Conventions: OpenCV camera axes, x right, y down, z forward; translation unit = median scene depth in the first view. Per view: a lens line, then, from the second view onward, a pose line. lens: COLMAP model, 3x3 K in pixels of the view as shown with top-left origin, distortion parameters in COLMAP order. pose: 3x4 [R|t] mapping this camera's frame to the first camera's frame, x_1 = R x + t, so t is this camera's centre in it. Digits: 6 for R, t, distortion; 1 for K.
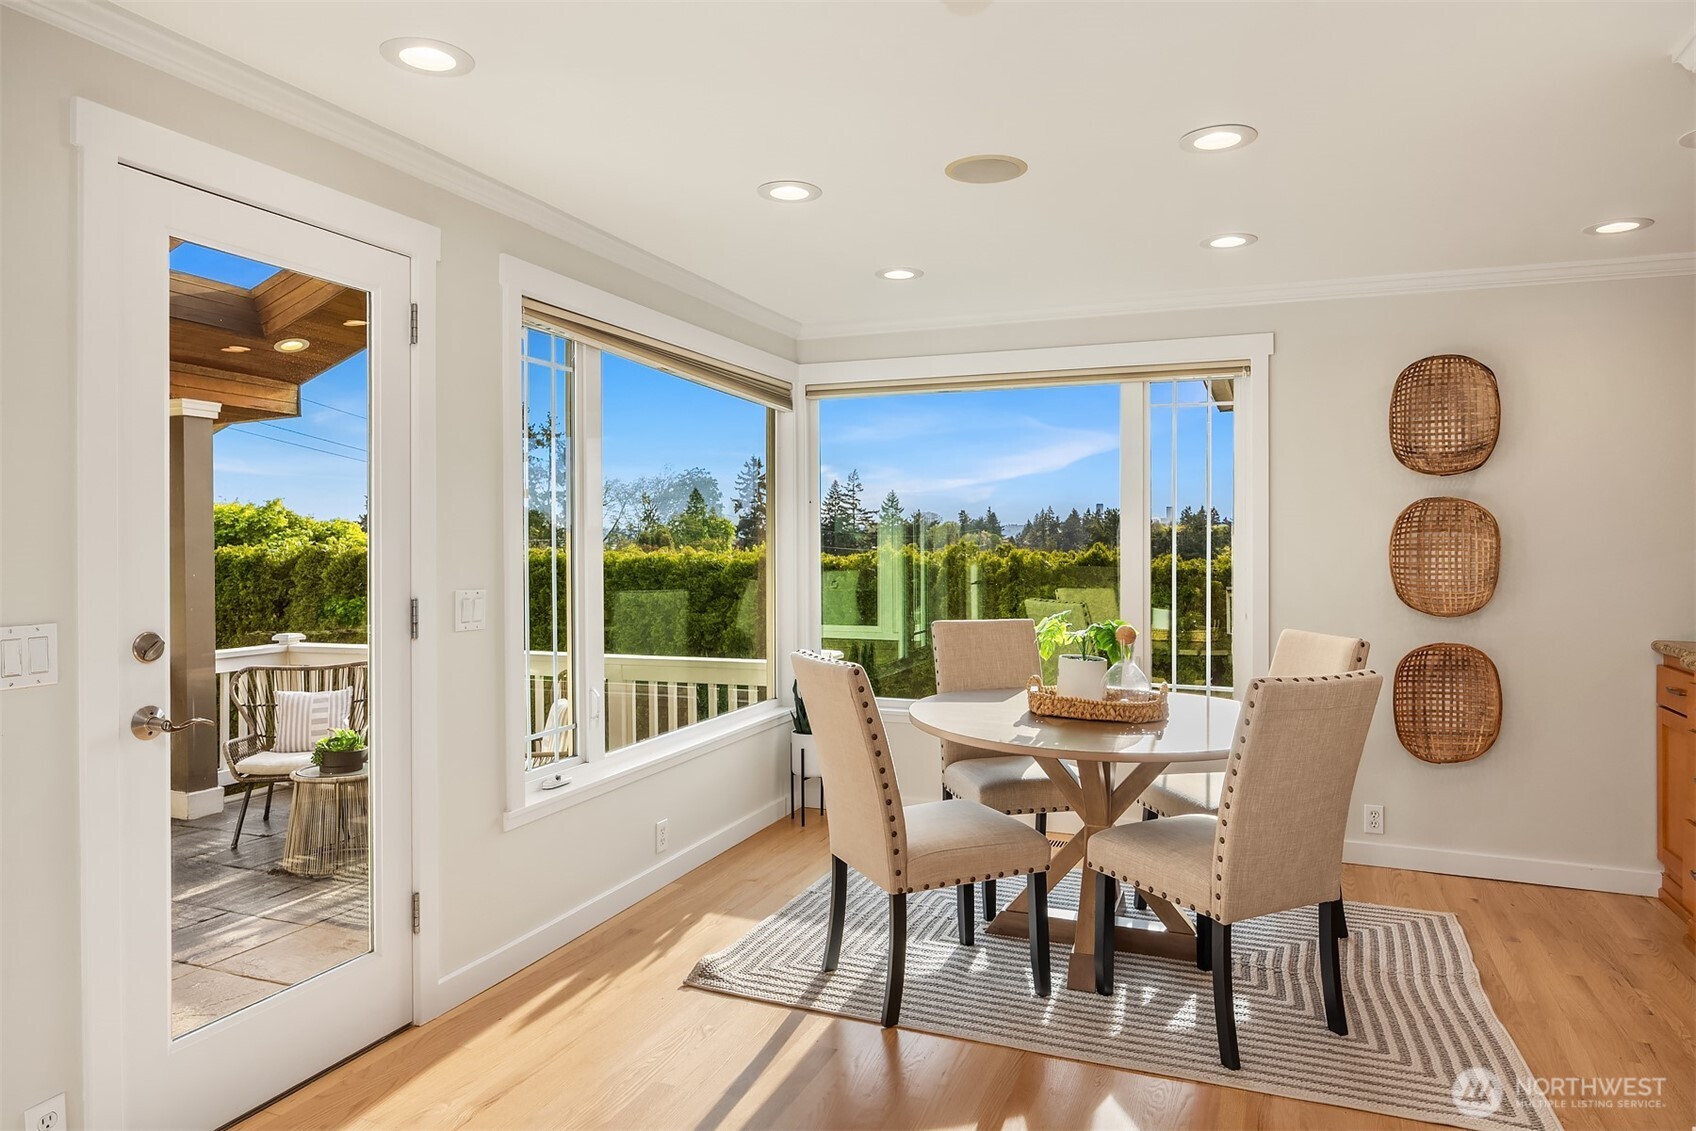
lens RADIAL K [[1045.5, 0, 848.4], [0, 1045.5, 551.2], [0, 0, 1]] dist [-0.004673, -0.000686]
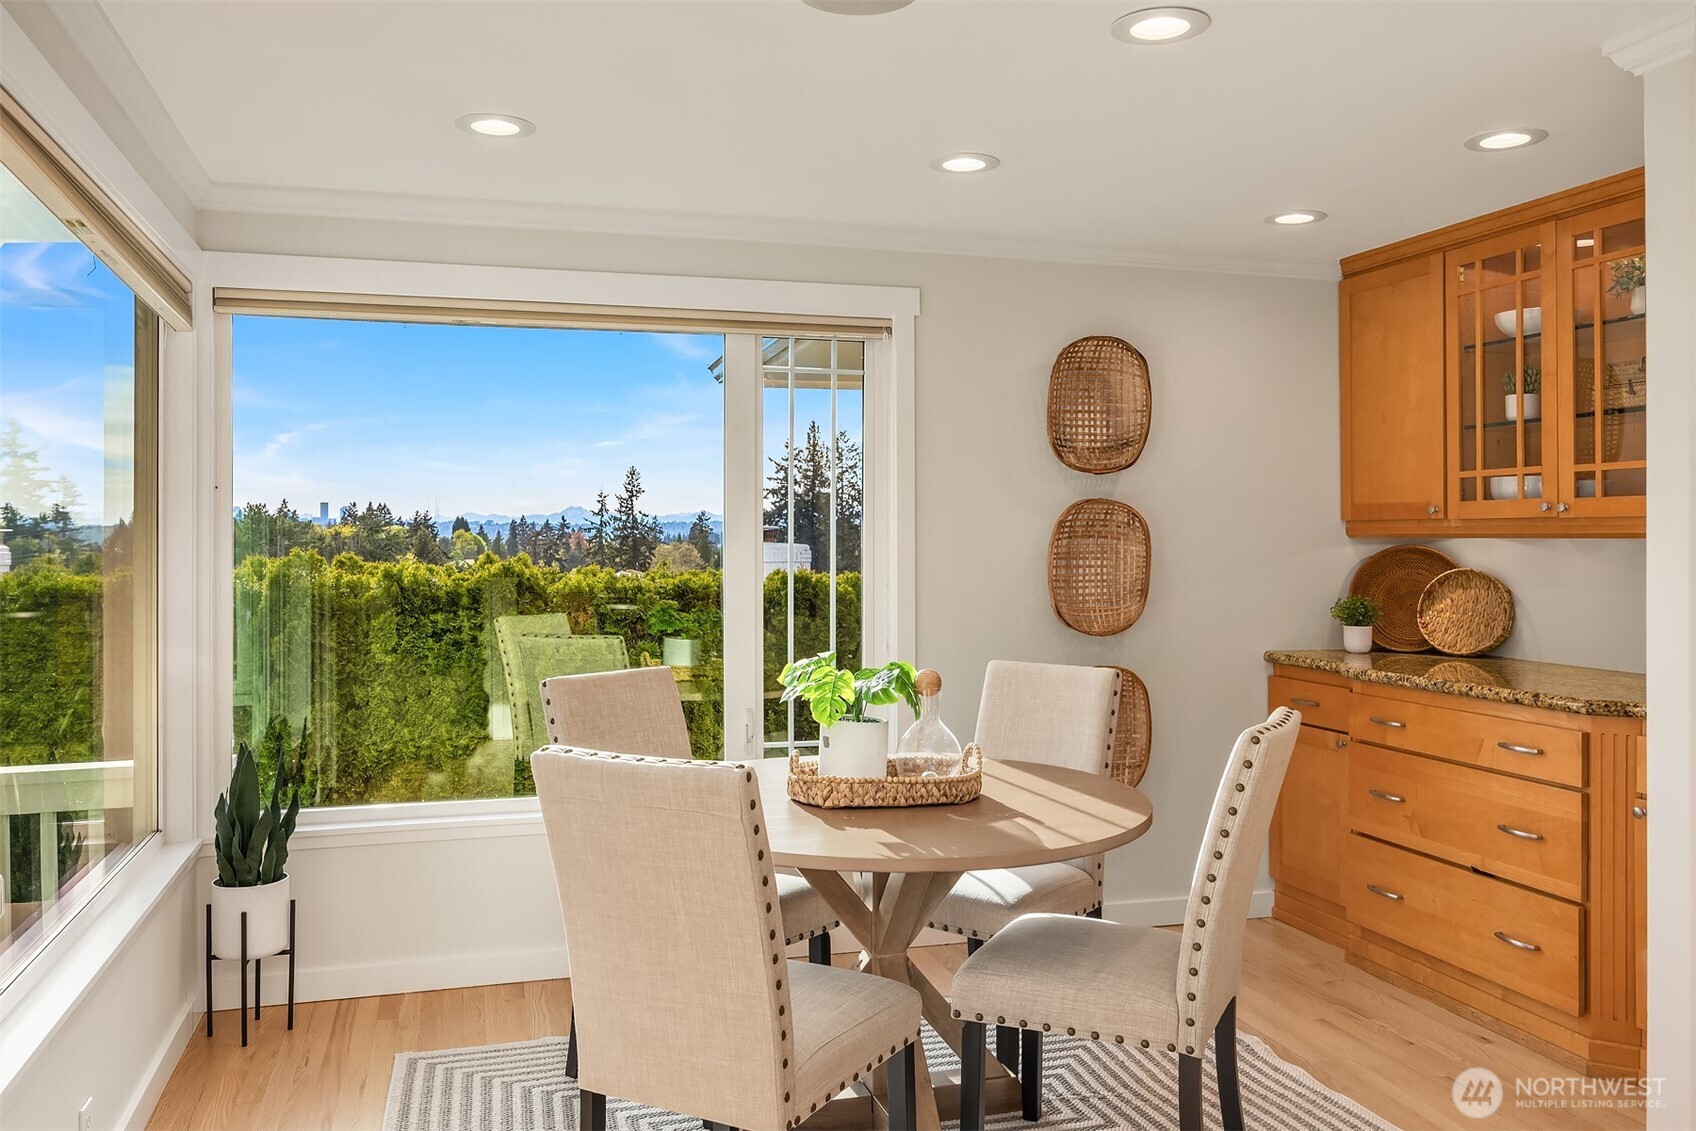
lens RADIAL K [[1338.6, 0, 824.4], [0, 1338.6, 532.4], [0, 0, 1]] dist [-0.023790, -0.002702]
pose [[0.789259, 0.003665, 0.614049, -0.291915], [0.008942, 0.999808, -0.017460, -0.006167], [-0.613995, 0.019271, 0.789075, 0.256610]]
